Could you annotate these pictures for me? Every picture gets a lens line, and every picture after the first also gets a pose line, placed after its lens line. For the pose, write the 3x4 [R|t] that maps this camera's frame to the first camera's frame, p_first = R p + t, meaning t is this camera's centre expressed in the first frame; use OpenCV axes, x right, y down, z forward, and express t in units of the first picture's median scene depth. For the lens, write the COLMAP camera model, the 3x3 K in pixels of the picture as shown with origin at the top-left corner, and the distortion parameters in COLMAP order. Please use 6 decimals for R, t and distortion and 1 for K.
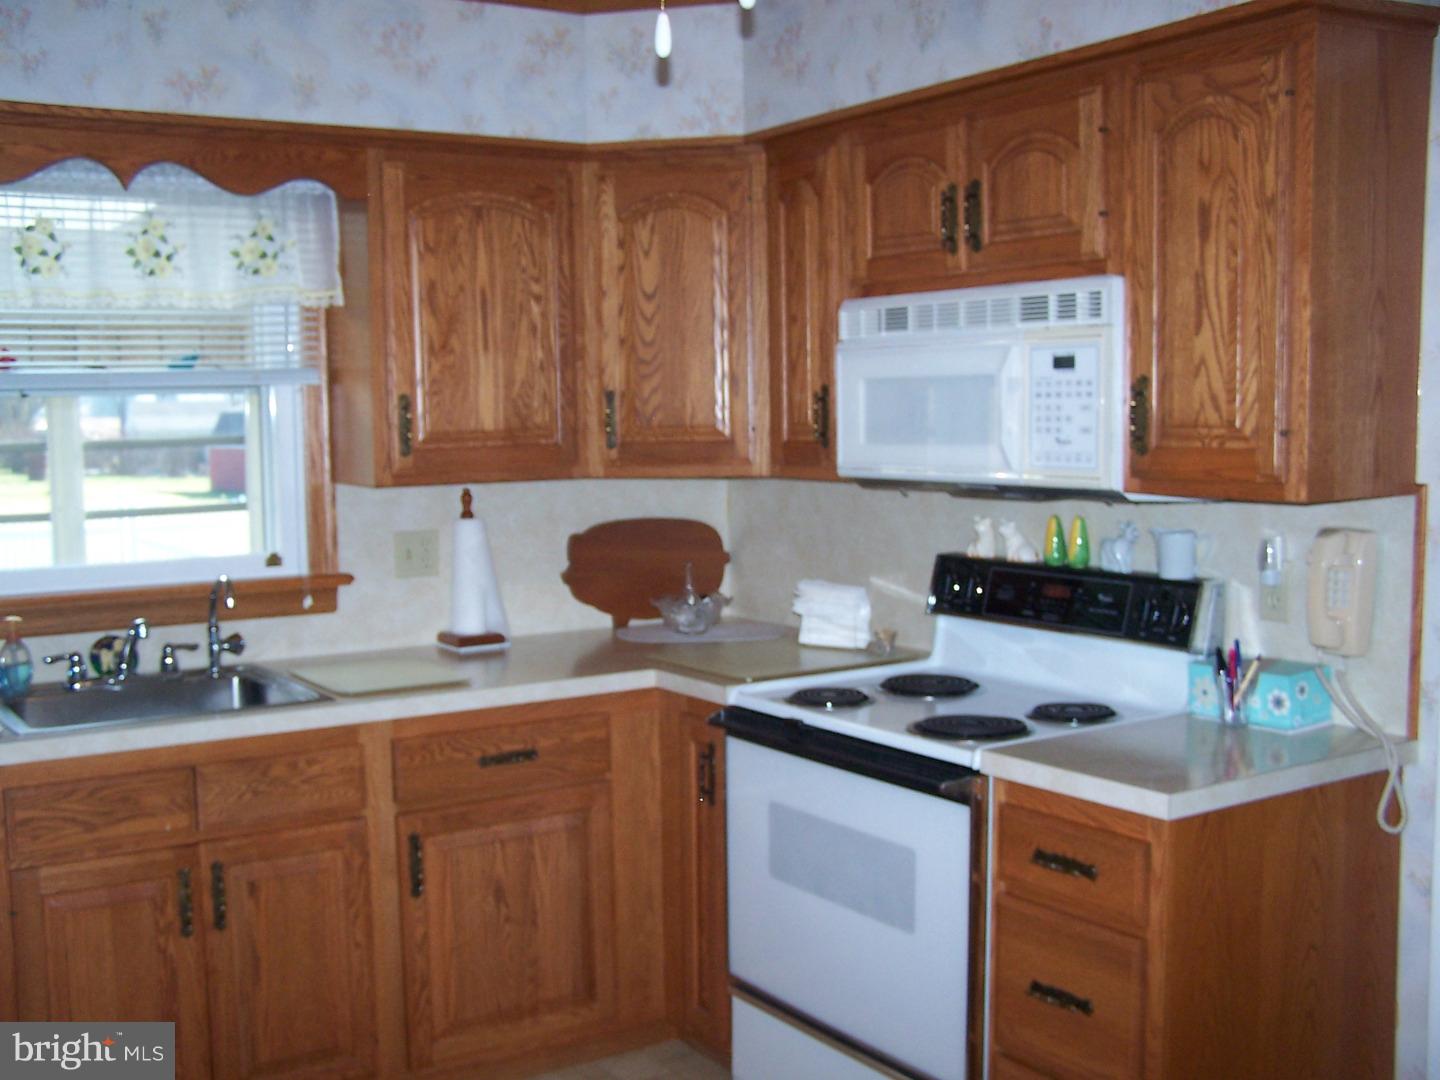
lens RADIAL K [[1611.8, 0, 678.1], [0, 1611.8, 574.7], [0, 0, 1]] dist [-0.199300, 0.389030]
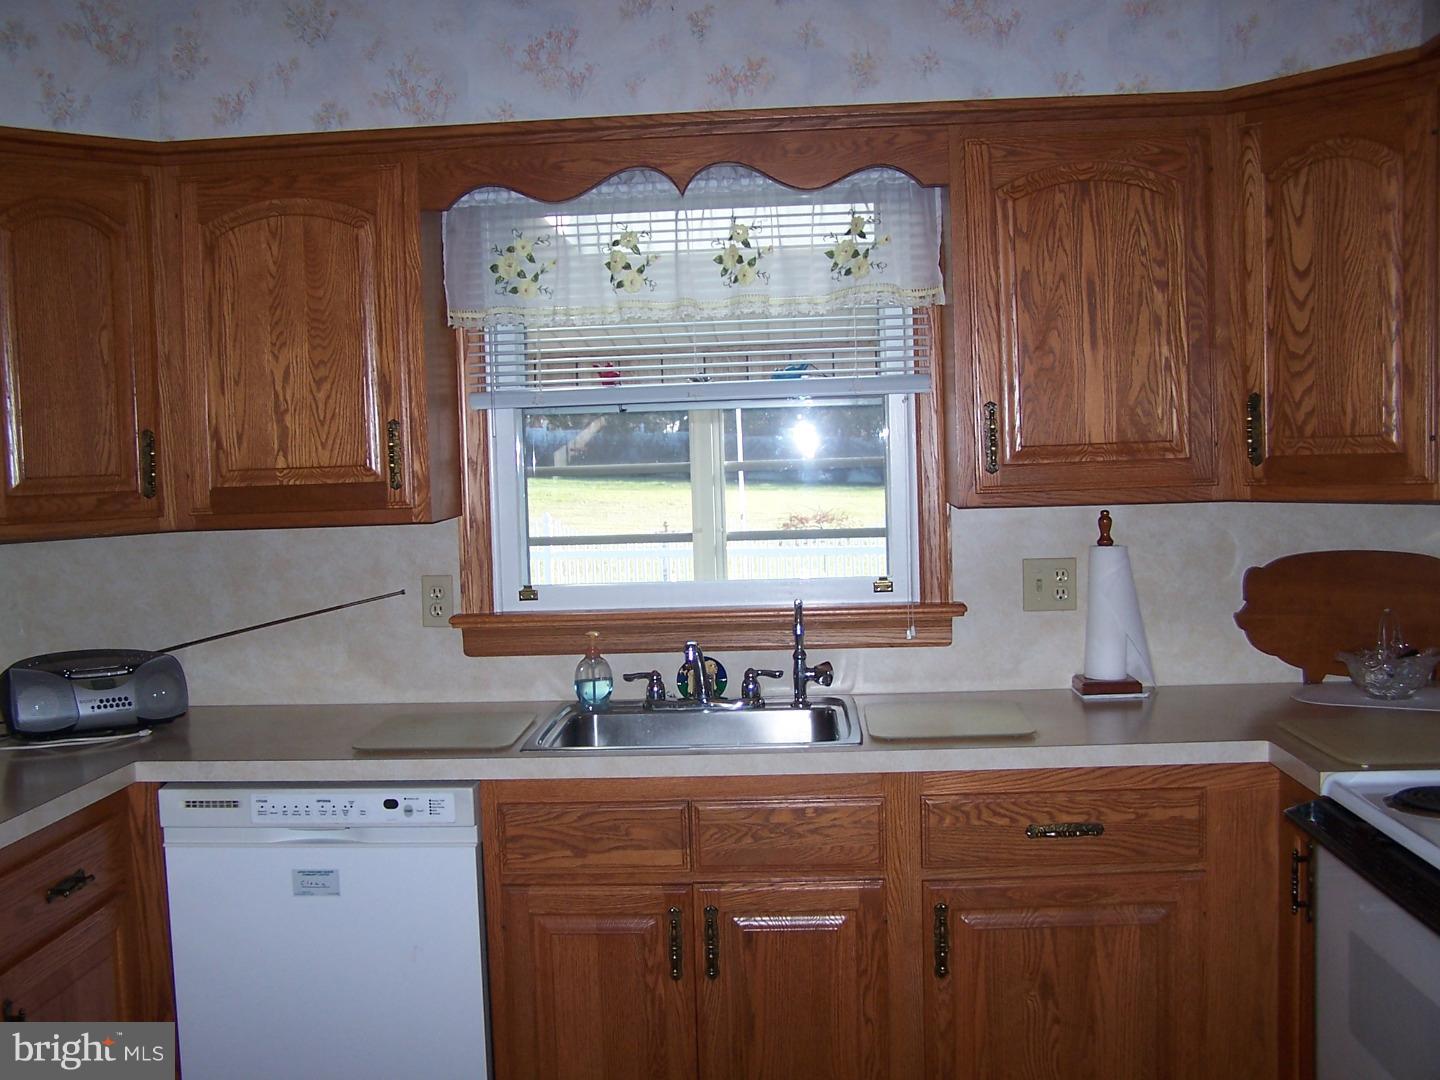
lens RADIAL K [[1611.8, 0, 678.1], [0, 1611.8, 574.7], [0, 0, 1]] dist [-0.199300, 0.389030]
pose [[0.804681, 0.034704, -0.592692, 0.208562], [-0.041443, 0.999138, 0.002237, -0.012788], [0.592259, 0.022763, 0.805426, 0.191956]]
